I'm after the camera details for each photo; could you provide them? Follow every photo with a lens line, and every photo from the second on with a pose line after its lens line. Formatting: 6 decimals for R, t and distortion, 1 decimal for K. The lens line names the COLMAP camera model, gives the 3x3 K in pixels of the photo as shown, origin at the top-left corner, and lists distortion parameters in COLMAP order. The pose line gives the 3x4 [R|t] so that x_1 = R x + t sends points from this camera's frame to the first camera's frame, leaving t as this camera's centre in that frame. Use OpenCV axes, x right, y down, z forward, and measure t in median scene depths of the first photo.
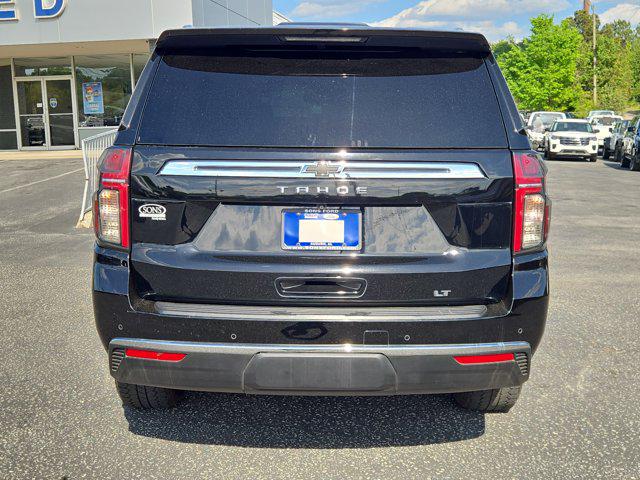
lens RADIAL K [[860.2, 0, 316.4], [0, 860.2, 240.8], [0, 0, 1]] dist [0.076828, 0.000000]
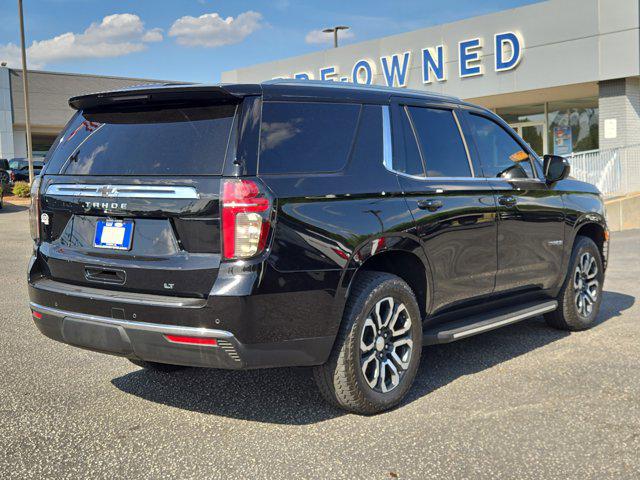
lens RADIAL K [[860.2, 0, 318.3], [0, 860.2, 240.7], [0, 0, 1]] dist [0.076828, 0.000000]
pose [[0.788029, 0.038768, -0.614416, 1.116631], [-0.070057, 0.997179, -0.026933, 0.011630], [0.611638, 0.064268, 0.788523, 0.106085]]
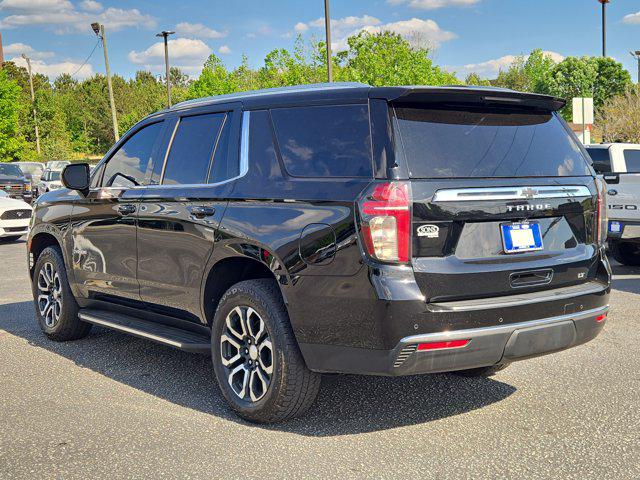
lens RADIAL K [[860.2, 0, 322.6], [0, 860.2, 242.1], [0, 0, 1]] dist [0.076828, 0.000000]
pose [[0.790188, -0.064157, 0.609497, -1.078191], [0.098415, 0.994883, -0.022866, -0.004406], [-0.604911, 0.078052, 0.792459, 0.104477]]
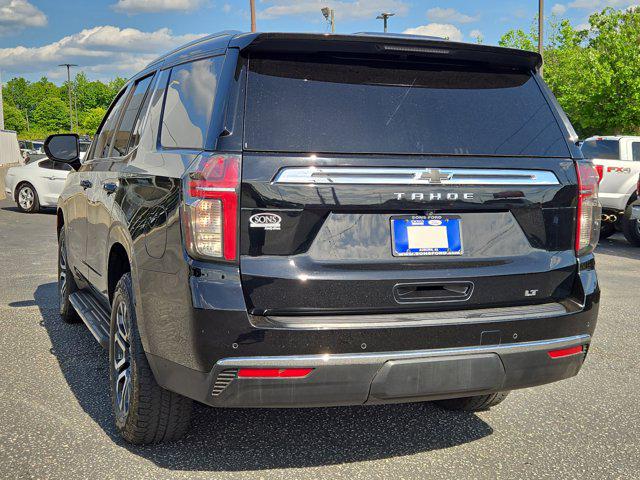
lens RADIAL K [[860.2, 0, 319.9], [0, 860.2, 242.2], [0, 0, 1]] dist [0.076828, 0.000000]
pose [[0.930922, -0.027074, 0.364214, -0.481365], [0.039366, 0.998877, -0.026368, 0.016455], [-0.363092, 0.038884, 0.930942, 0.099396]]
